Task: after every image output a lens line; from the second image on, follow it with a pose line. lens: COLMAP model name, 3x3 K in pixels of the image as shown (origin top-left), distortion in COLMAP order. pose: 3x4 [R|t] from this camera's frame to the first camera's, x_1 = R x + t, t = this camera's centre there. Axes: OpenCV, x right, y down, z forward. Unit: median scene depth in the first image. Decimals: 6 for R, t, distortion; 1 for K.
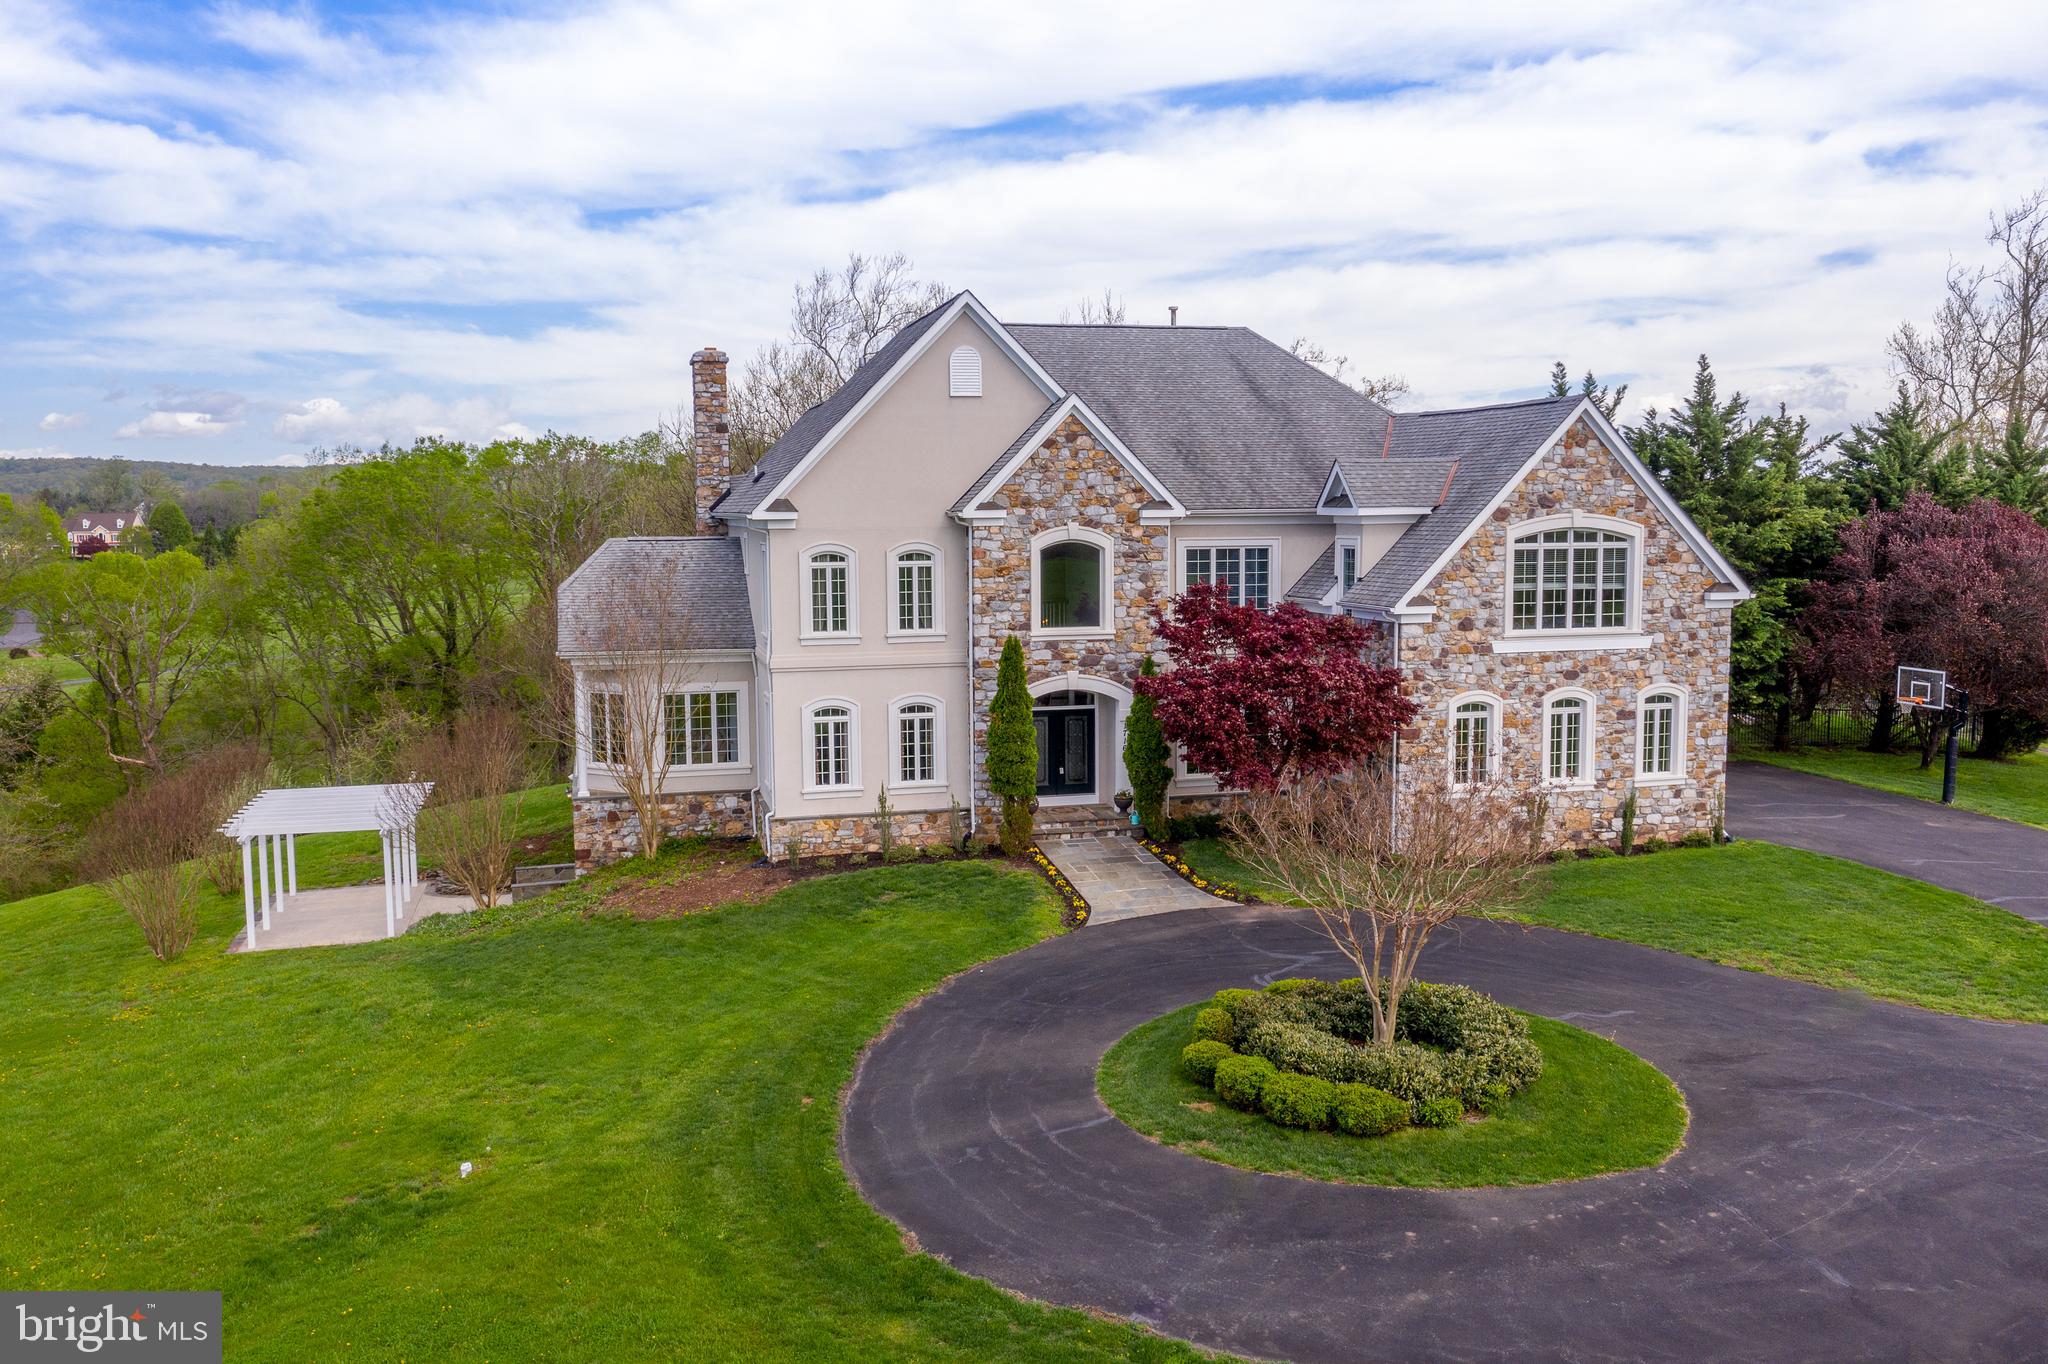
lens RADIAL K [[1643.8, 0, 1075.9], [0, 1643.8, 687.3], [0, 0, 1]] dist [0.000415, -0.023199]
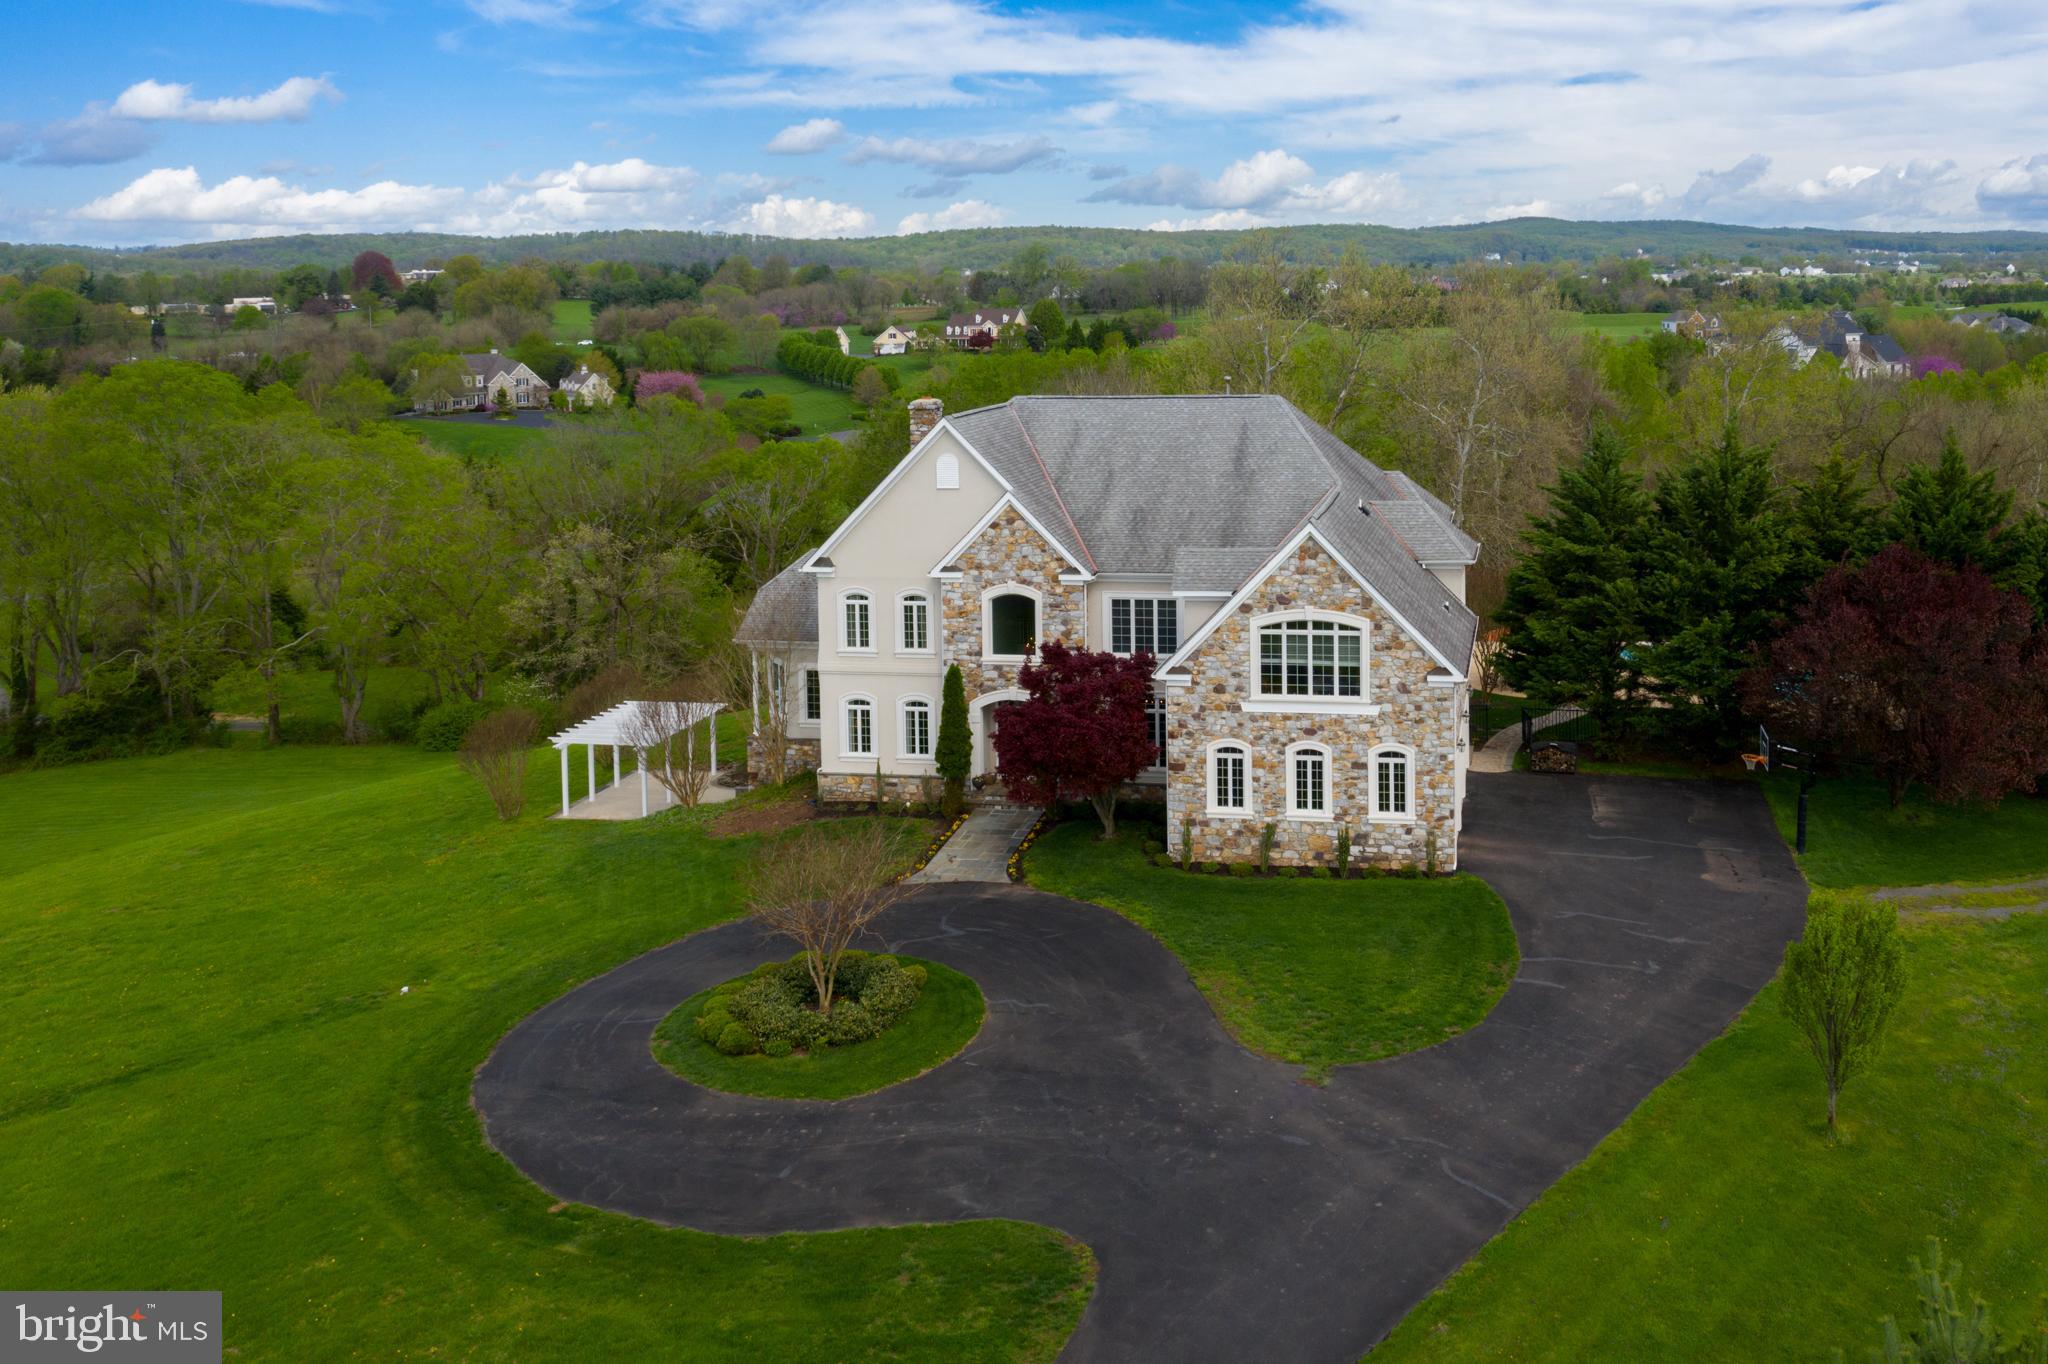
lens RADIAL K [[1793.7, 0, 1266.4], [0, 1793.7, 385.2], [0, 0, 1]] dist [-0.003718, 0.003636]
pose [[0.913734, 0.022417, -0.405693, 0.841162], [-0.040874, 0.998483, -0.036886, -0.227888], [0.404251, 0.050286, 0.913265, -0.323553]]
